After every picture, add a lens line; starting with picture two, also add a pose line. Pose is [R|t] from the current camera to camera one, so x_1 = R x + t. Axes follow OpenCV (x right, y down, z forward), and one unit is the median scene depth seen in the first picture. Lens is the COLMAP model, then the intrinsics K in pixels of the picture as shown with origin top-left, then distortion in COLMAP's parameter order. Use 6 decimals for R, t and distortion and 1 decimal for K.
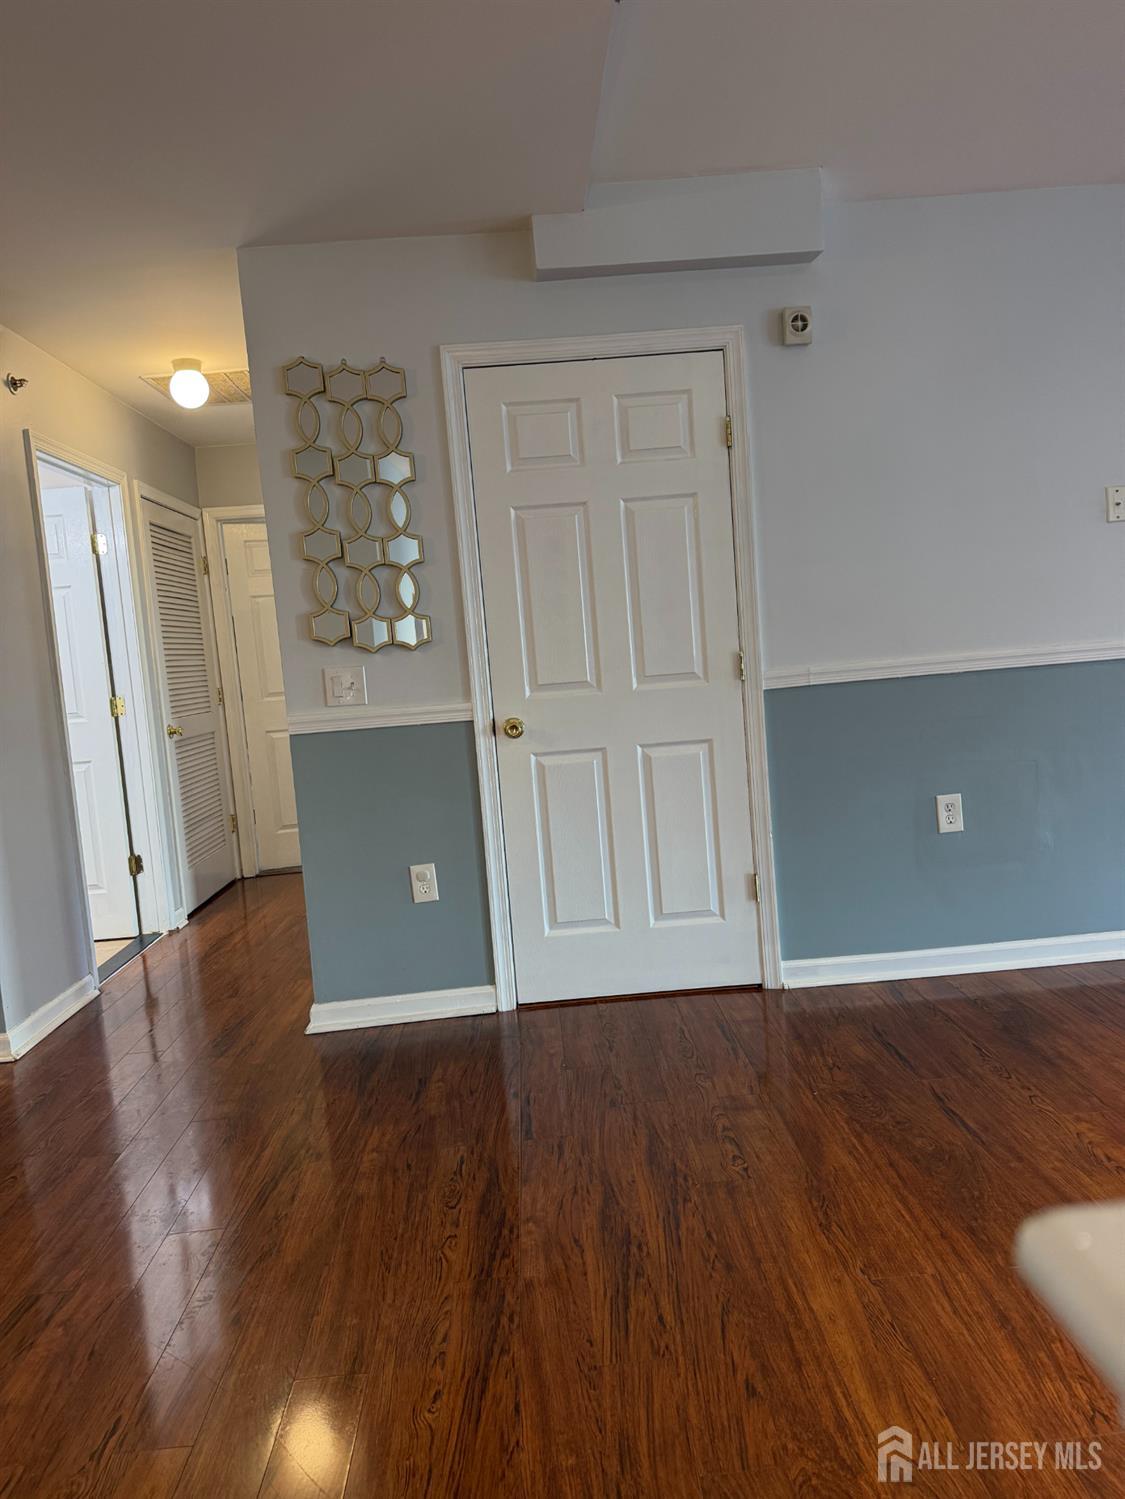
lens RADIAL K [[1066.7, 0, 561.9], [0, 1066.7, 753.6], [0, 0, 1]] dist [0.069214, -0.057436]
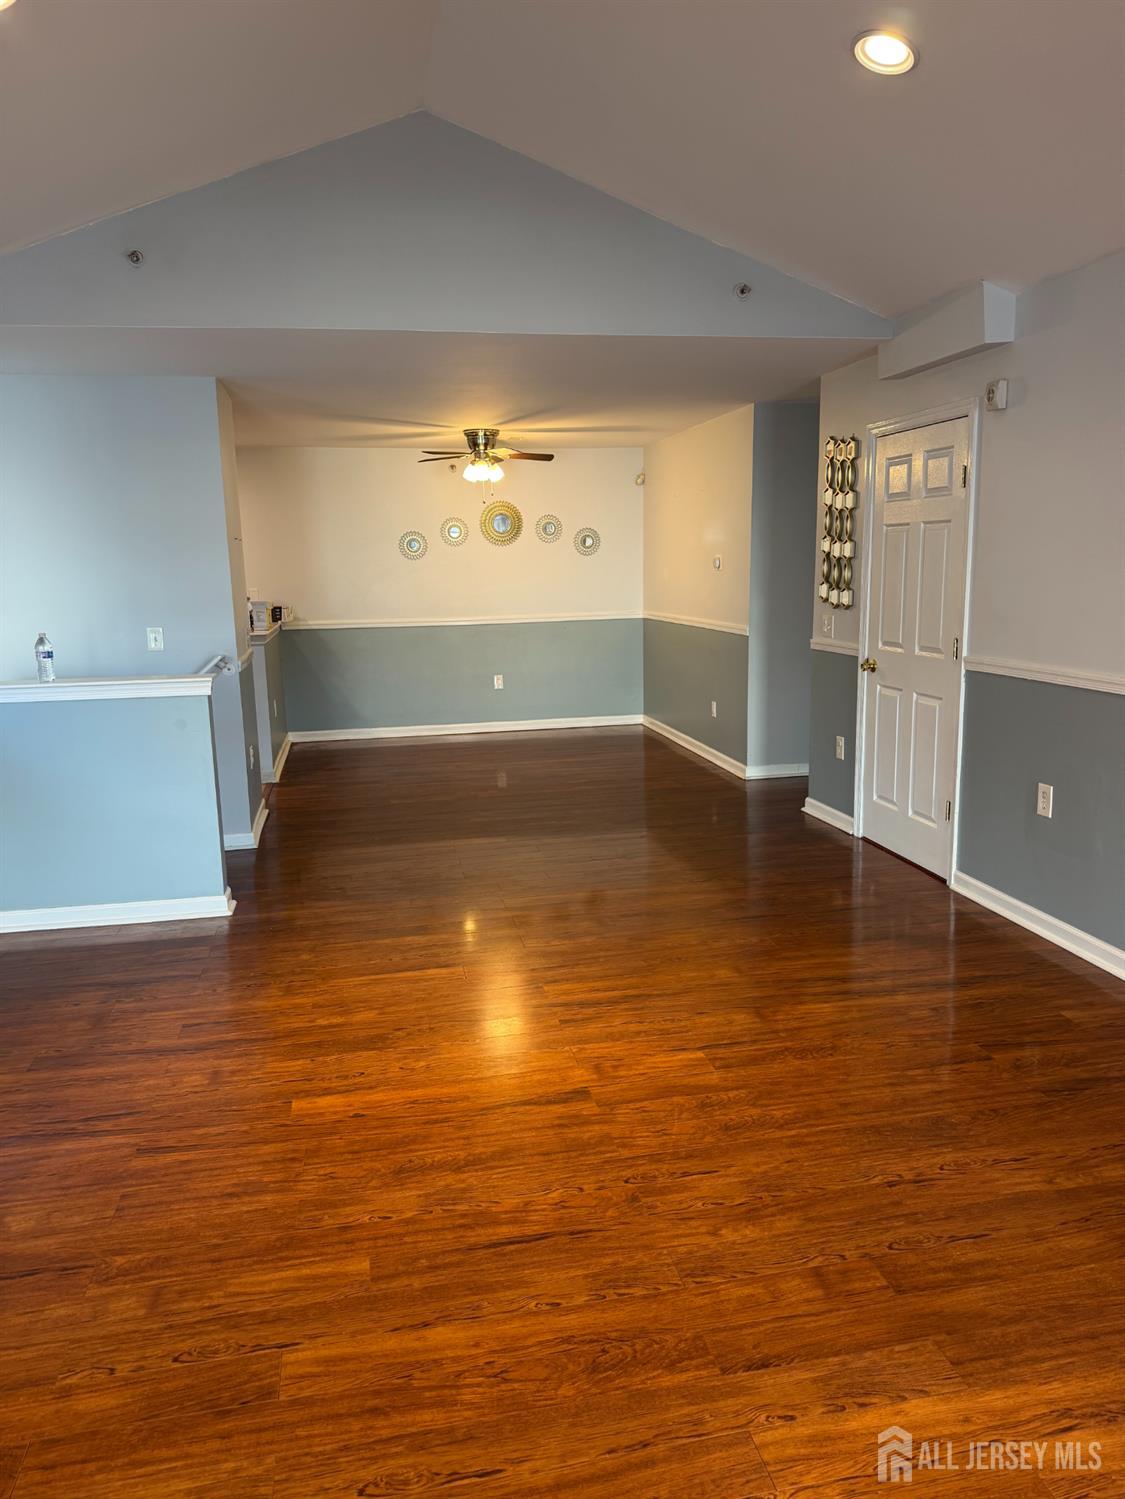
lens RADIAL K [[1066.7, 0, 559.1], [0, 1066.7, 748.9], [0, 0, 1]] dist [0.069214, -0.057436]
pose [[0.152985, 0.244354, -0.957542, 1.426377], [-0.083991, 0.968657, 0.233771, -0.235788], [0.984653, 0.044662, 0.168714, 0.275218]]
